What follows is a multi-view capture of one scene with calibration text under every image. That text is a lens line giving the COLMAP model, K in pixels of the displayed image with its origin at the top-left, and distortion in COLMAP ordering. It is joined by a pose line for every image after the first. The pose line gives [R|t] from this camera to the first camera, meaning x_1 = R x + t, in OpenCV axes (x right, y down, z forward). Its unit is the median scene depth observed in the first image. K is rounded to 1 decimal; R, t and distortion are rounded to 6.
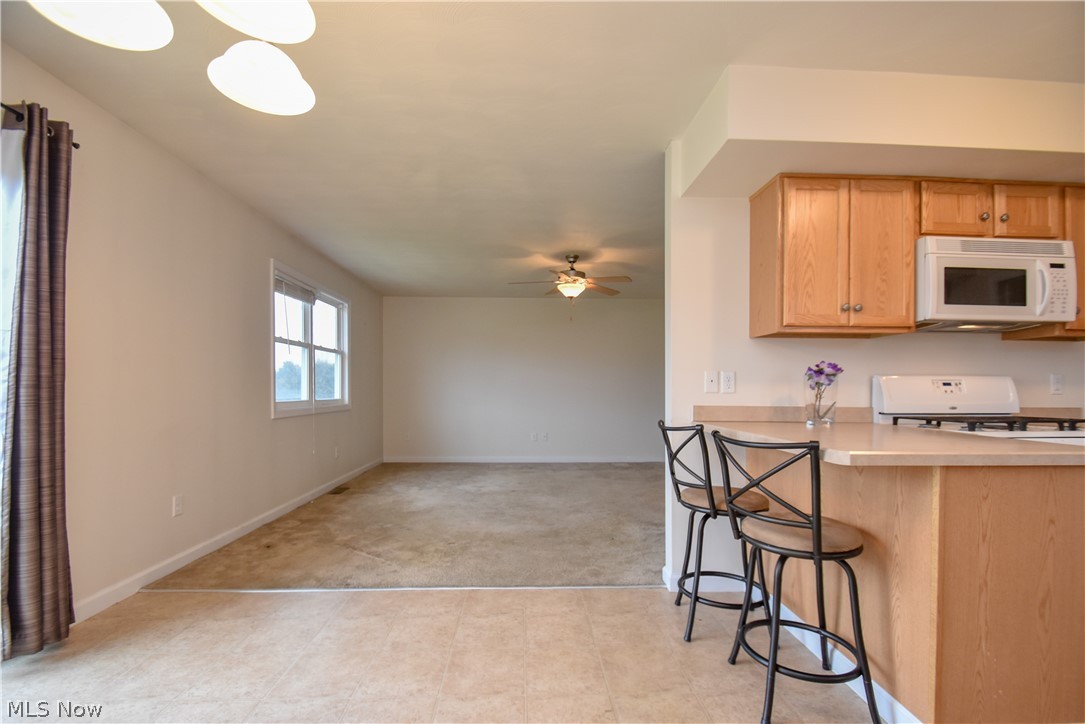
lens RADIAL K [[477.5, 0, 542.5], [0, 477.5, 388.4], [0, 0, 1]] dist [0.011329, -0.014312]
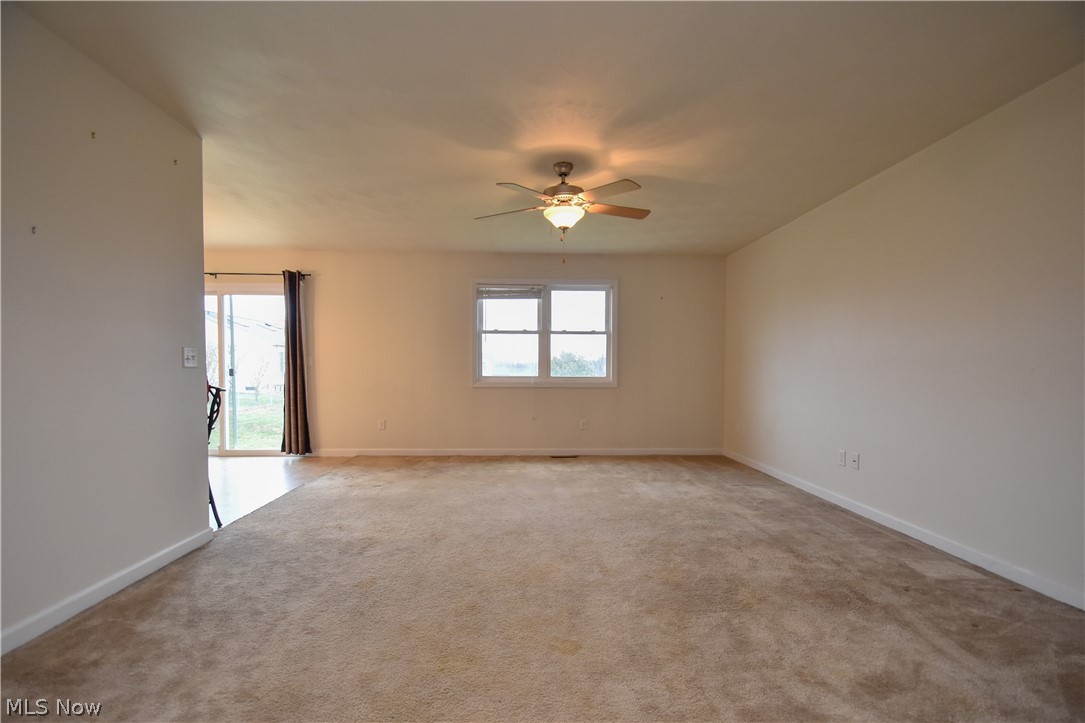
lens RADIAL K [[477.5, 0, 542.5], [0, 477.5, 387.9], [0, 0, 1]] dist [0.011329, -0.014312]
pose [[-0.003978, 0.003936, -0.999984, 1.501069], [-0.002057, 0.999990, 0.003944, 0.099842], [0.999990, 0.002073, -0.003970, 2.038798]]
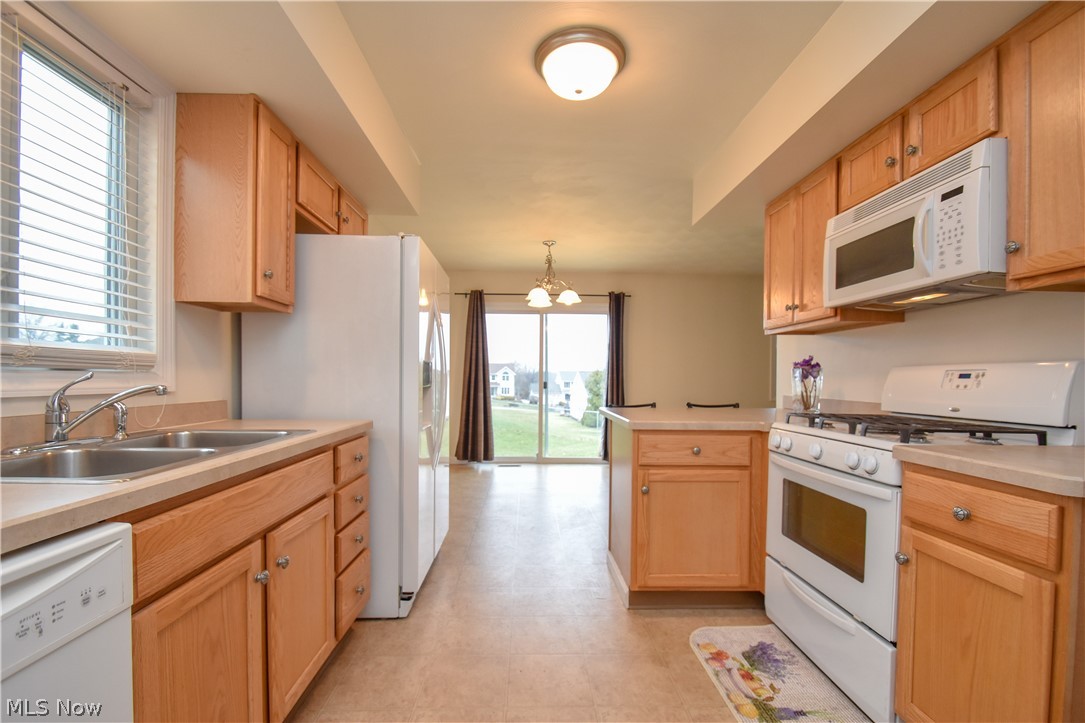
lens RADIAL K [[485.5, 0, 539.5], [0, 485.5, 384.7], [0, 0, 1]] dist [0.009939, -0.014631]
pose [[-0.015900, 0.009899, -0.999825, 1.727606], [-0.007557, 0.999921, 0.010020, 0.001544], [0.999845, 0.007715, -0.015823, 0.435649]]
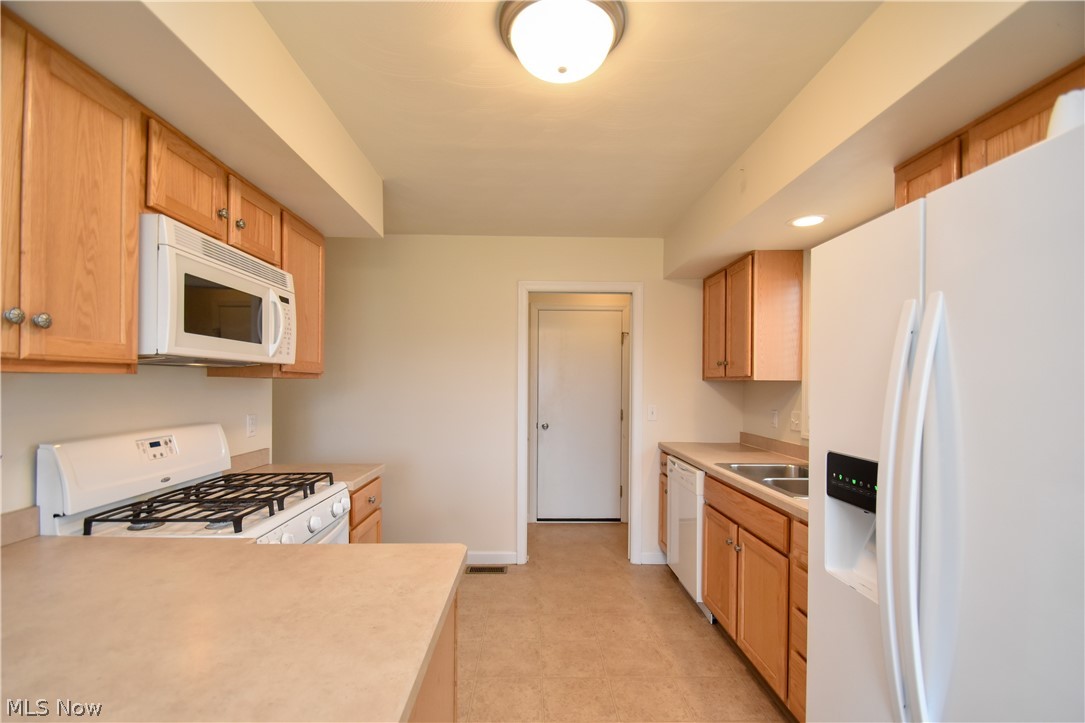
lens RADIAL K [[485.5, 0, 539.5], [0, 485.5, 384.7], [0, 0, 1]] dist [0.009939, -0.014631]
pose [[0.017540, -0.007863, 0.999815, 0.201677], [-0.010831, 0.999909, 0.008054, -0.113860], [-0.999787, -0.010970, 0.017454, 0.504191]]
